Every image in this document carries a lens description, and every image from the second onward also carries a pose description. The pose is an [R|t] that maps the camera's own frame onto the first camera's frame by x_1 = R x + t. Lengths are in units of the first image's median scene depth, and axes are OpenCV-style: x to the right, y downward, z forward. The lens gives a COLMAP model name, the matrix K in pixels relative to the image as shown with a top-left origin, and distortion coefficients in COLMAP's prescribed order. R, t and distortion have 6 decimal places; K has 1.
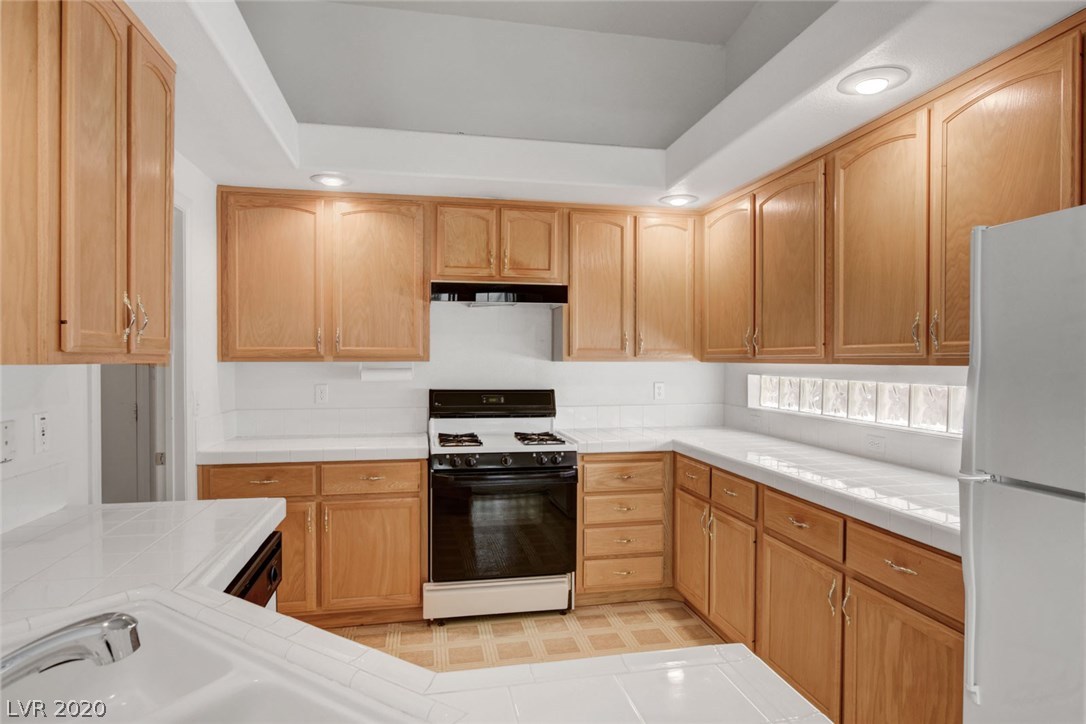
lens RADIAL K [[631.9, 0, 559.5], [0, 631.9, 365.6], [0, 0, 1]] dist [0.003968, 0.005720]
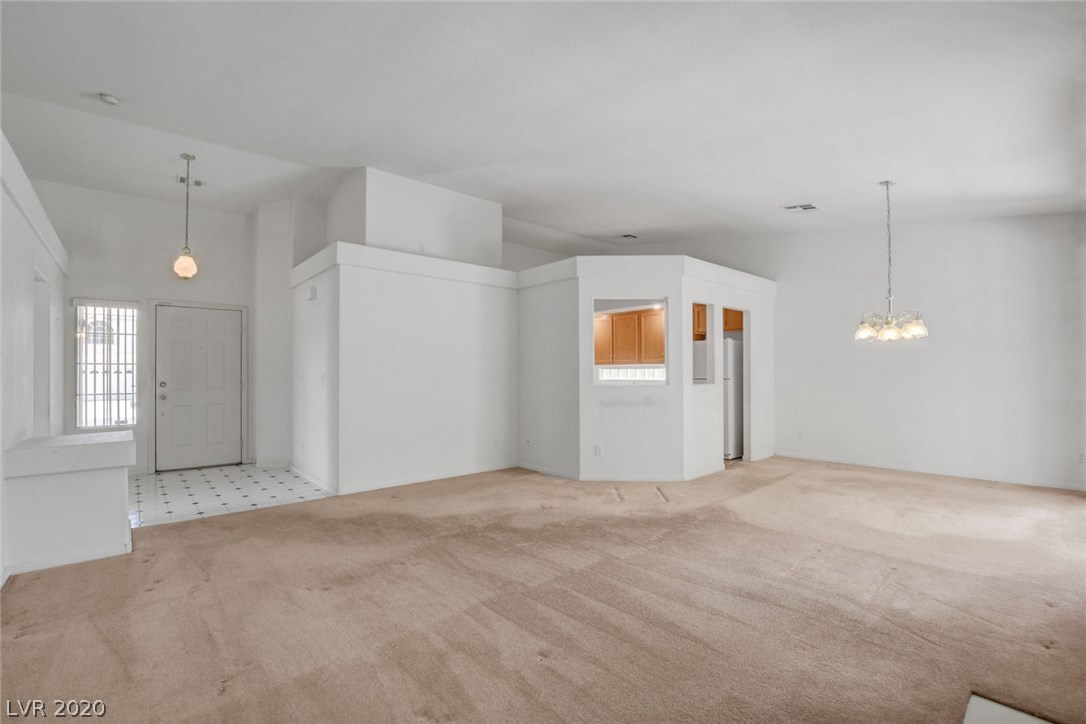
lens RADIAL K [[487.4, 0, 552.6], [0, 487.4, 366.1], [0, 0, 1]] dist [-0.021171, 0.002991]
pose [[0.865813, 0.000563, 0.500367, -1.299462], [0.011049, 0.999734, -0.020242, 0.055746], [-0.500246, 0.023054, 0.865577, -1.150101]]
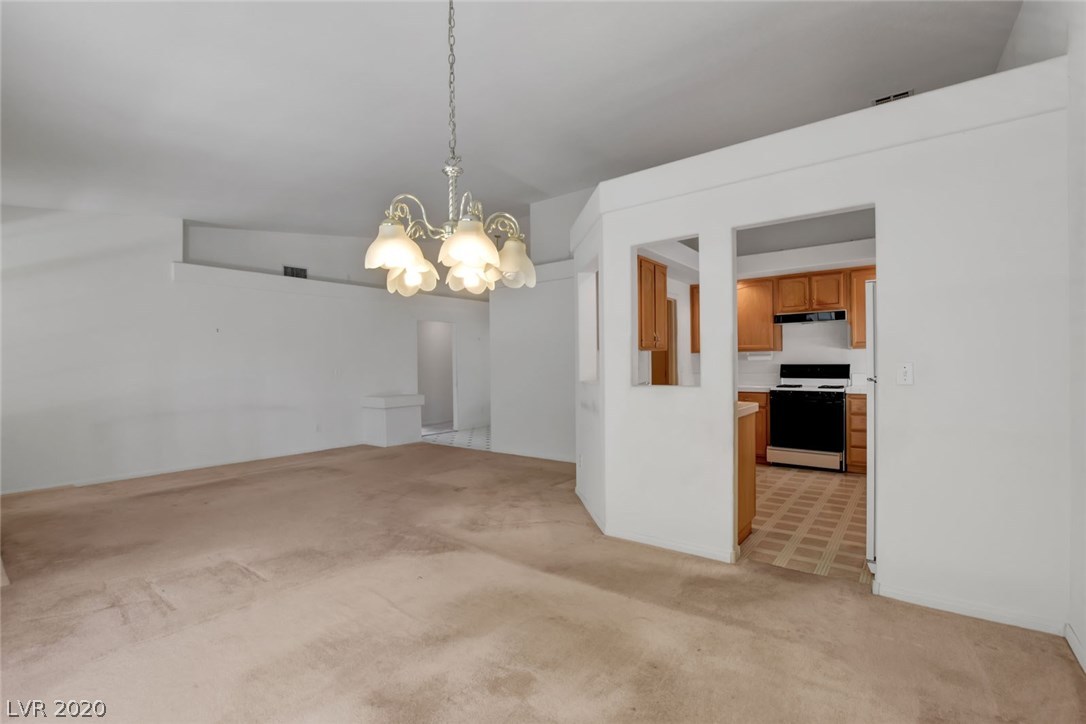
lens RADIAL K [[487.4, 0, 551.1], [0, 487.4, 364.1], [0, 0, 1]] dist [-0.021171, 0.002991]
pose [[0.644249, -0.011681, -0.764726, 0.608565], [0.004726, 0.999925, -0.011292, 0.057329], [0.764801, 0.003661, 0.644256, -0.721031]]
